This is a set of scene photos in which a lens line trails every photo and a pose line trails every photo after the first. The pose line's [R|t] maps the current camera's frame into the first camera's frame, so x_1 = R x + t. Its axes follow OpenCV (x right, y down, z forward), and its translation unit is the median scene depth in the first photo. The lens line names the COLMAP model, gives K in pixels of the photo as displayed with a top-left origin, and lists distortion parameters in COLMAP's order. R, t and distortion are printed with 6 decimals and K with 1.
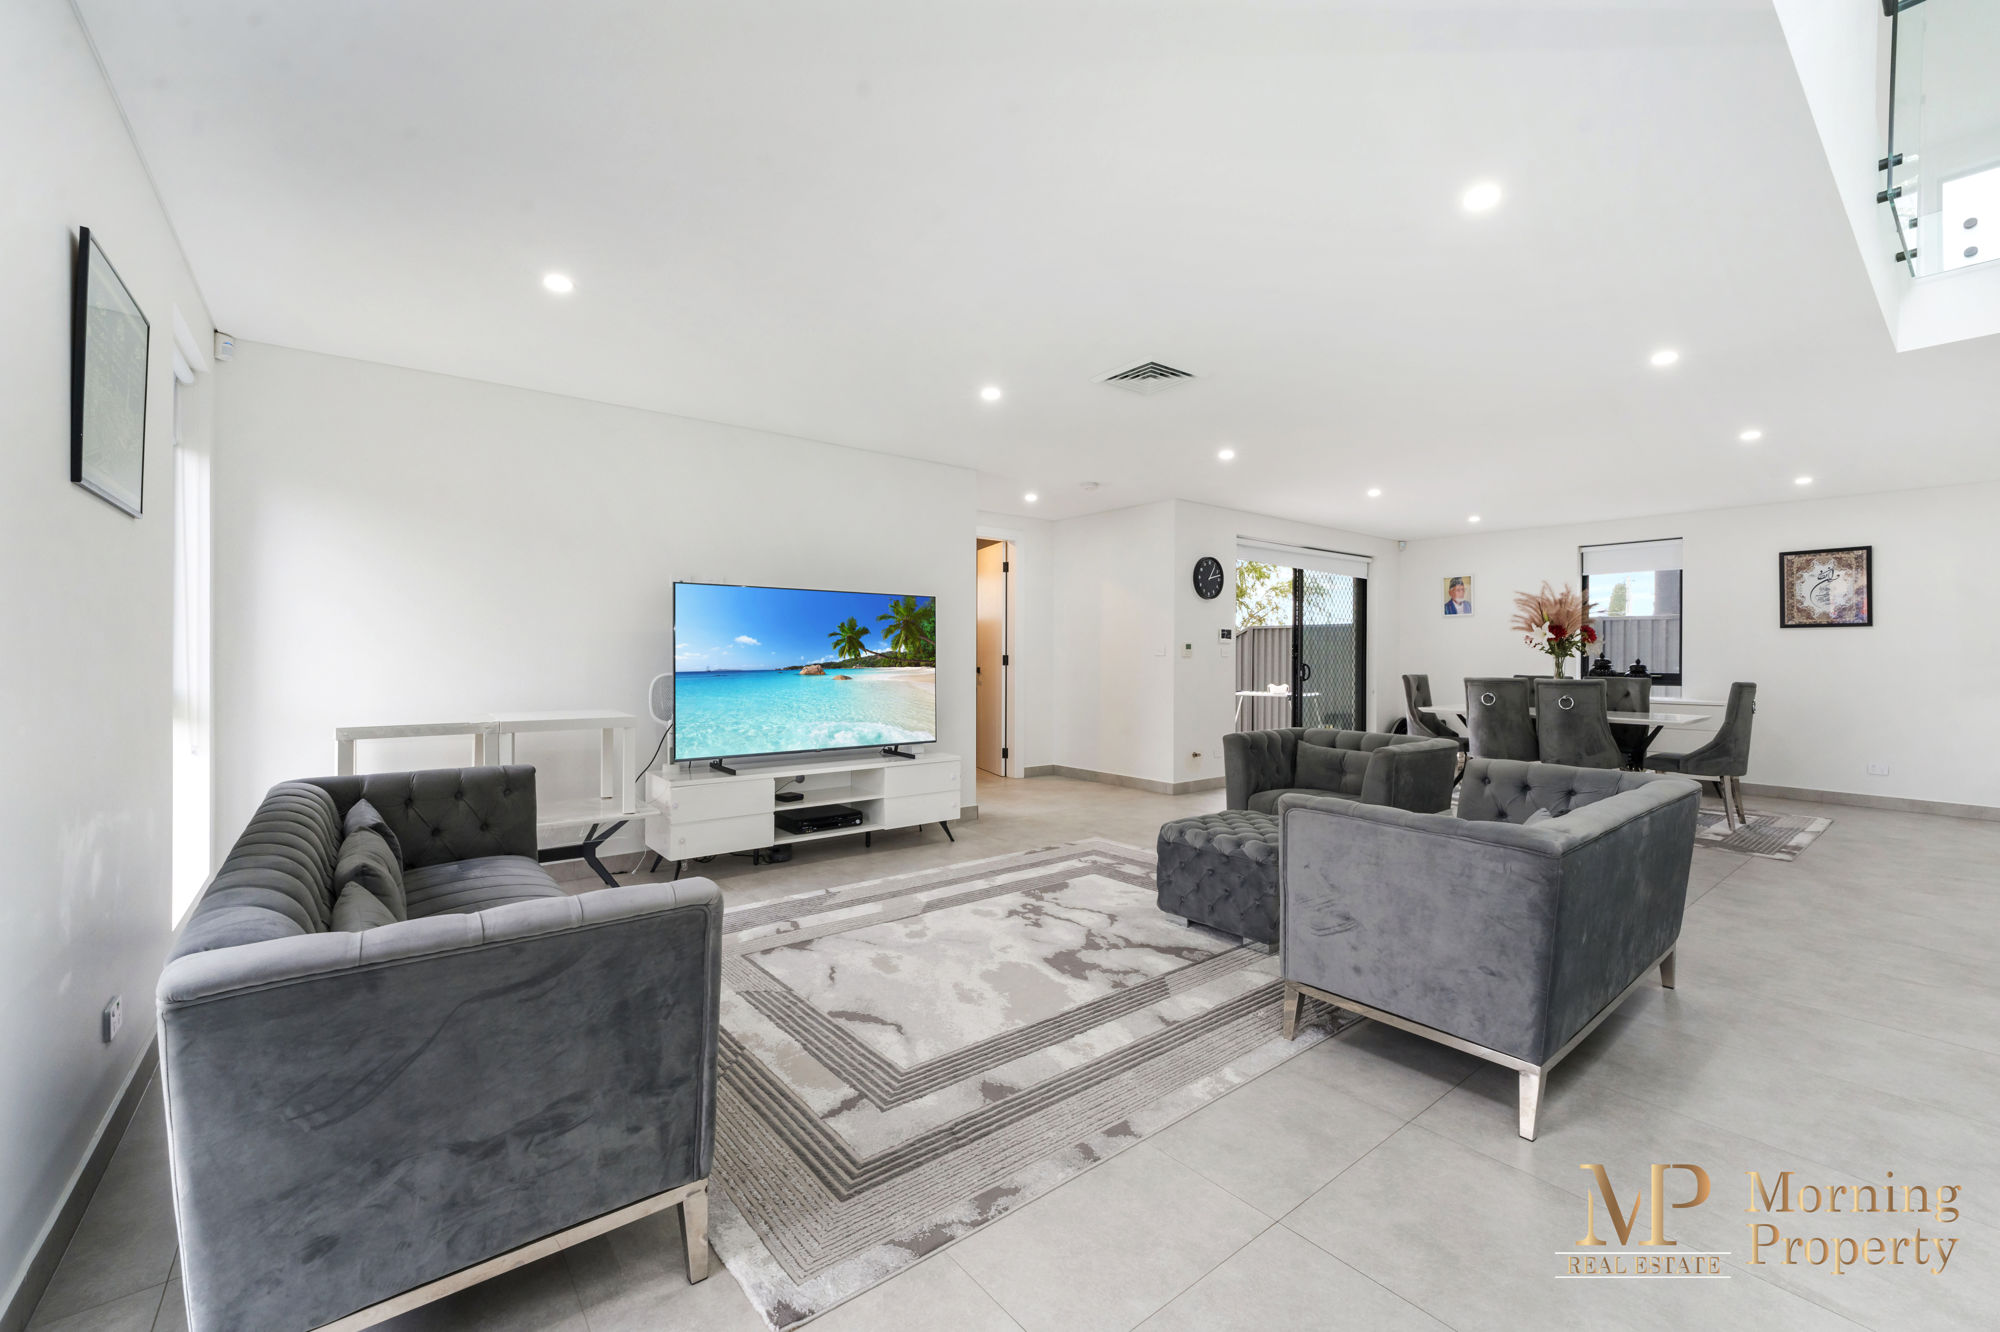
lens RADIAL K [[813.5, 0, 1004.8], [0, 813.5, 659.9], [0, 0, 1]] dist [-0.011339, 0.000105]
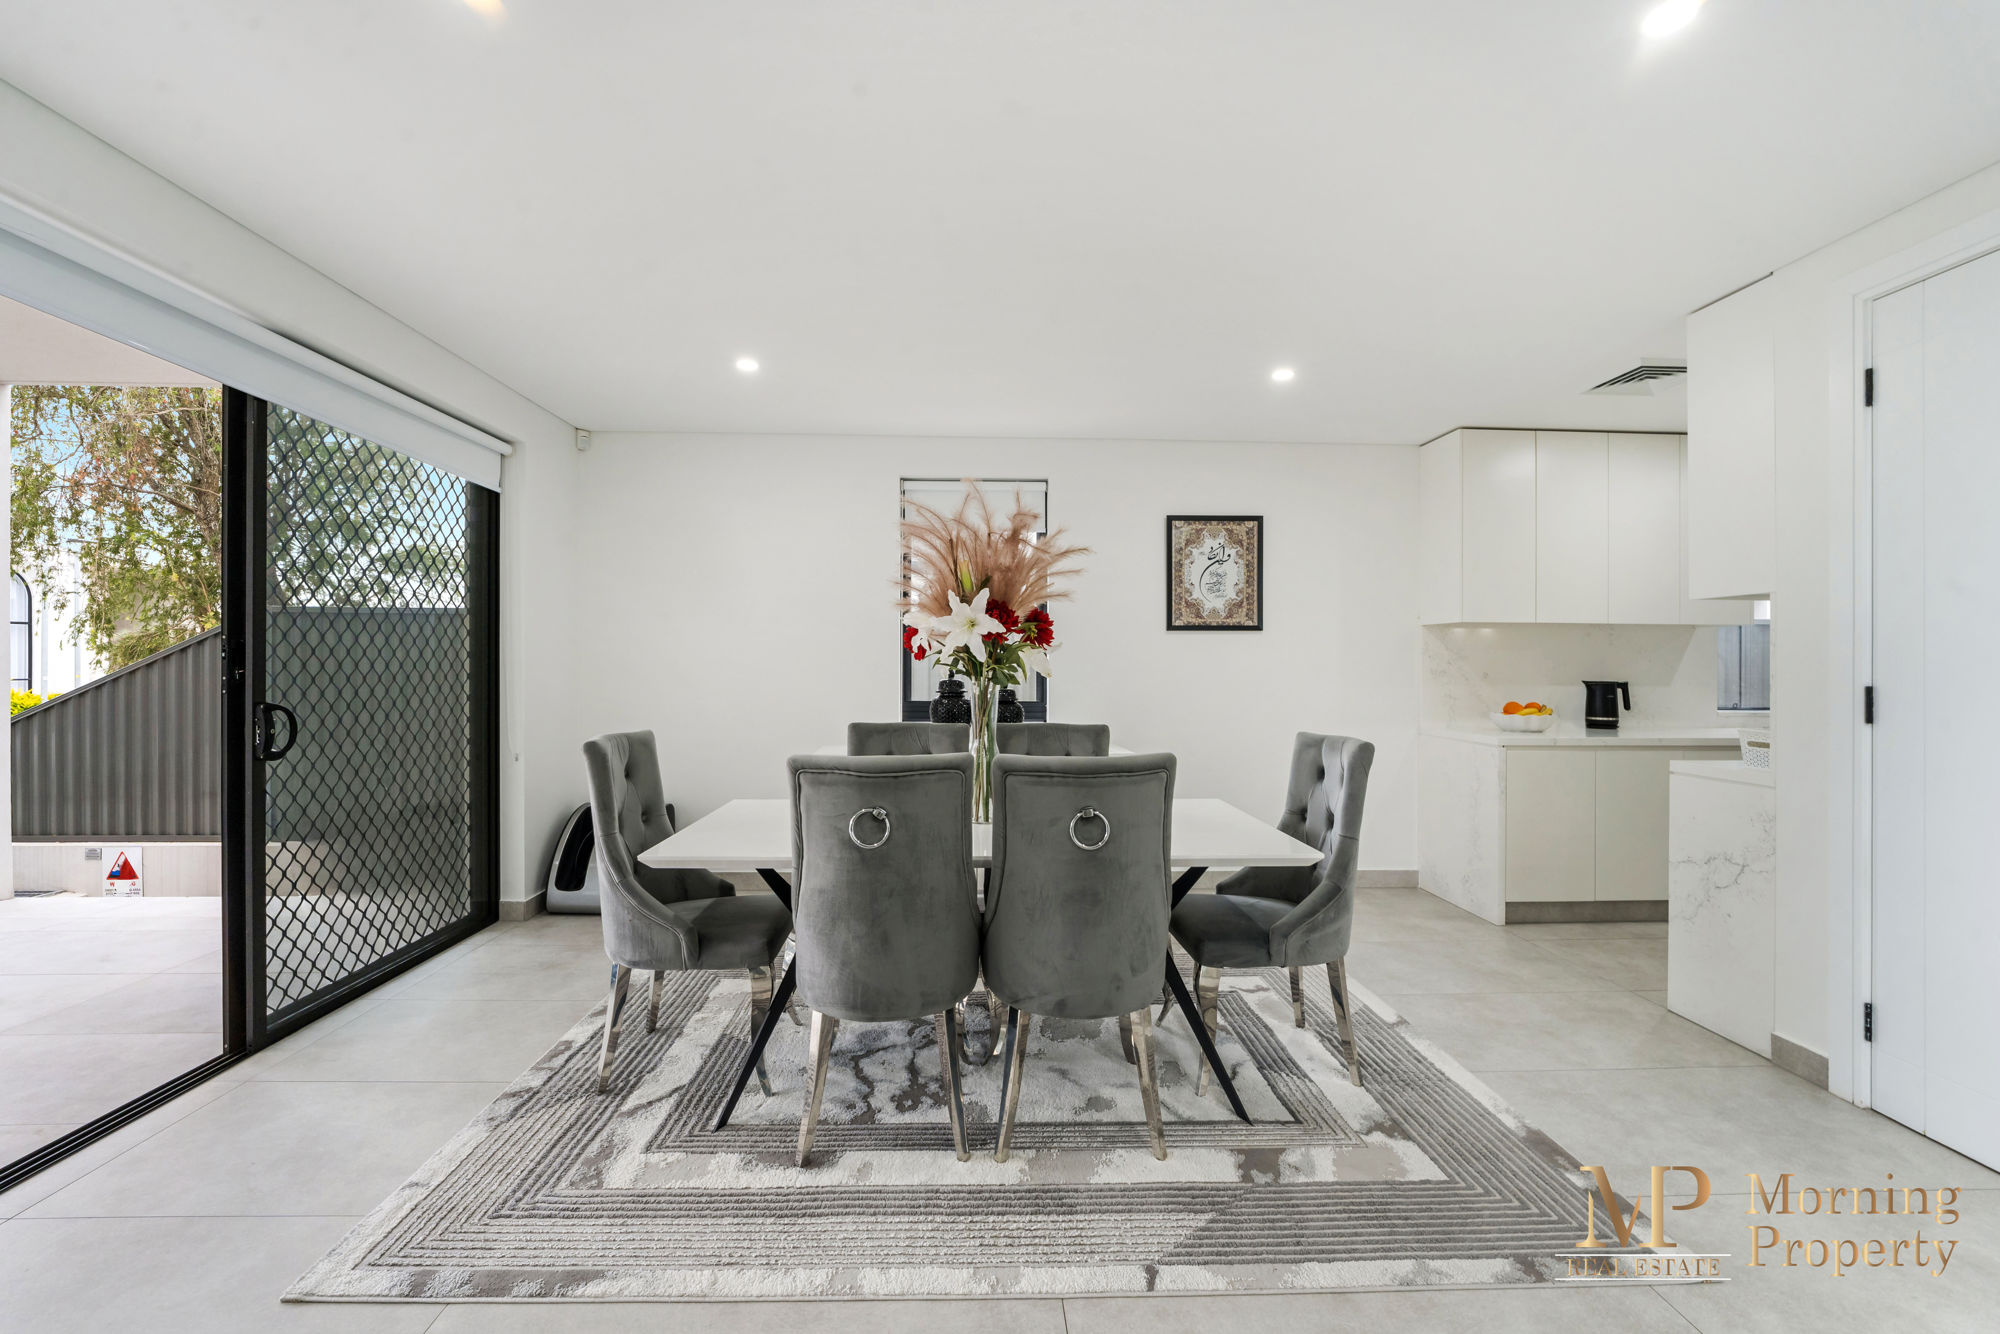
lens RADIAL K [[813.5, 0, 995.5], [0, 813.5, 665.1], [0, 0, 1]] dist [-0.011339, 0.000105]
pose [[0.601032, -0.001048, 0.799224, 0.356678], [0.001856, 0.999998, -0.000084, -0.011795], [-0.799223, 0.001534, 0.601033, 0.728711]]
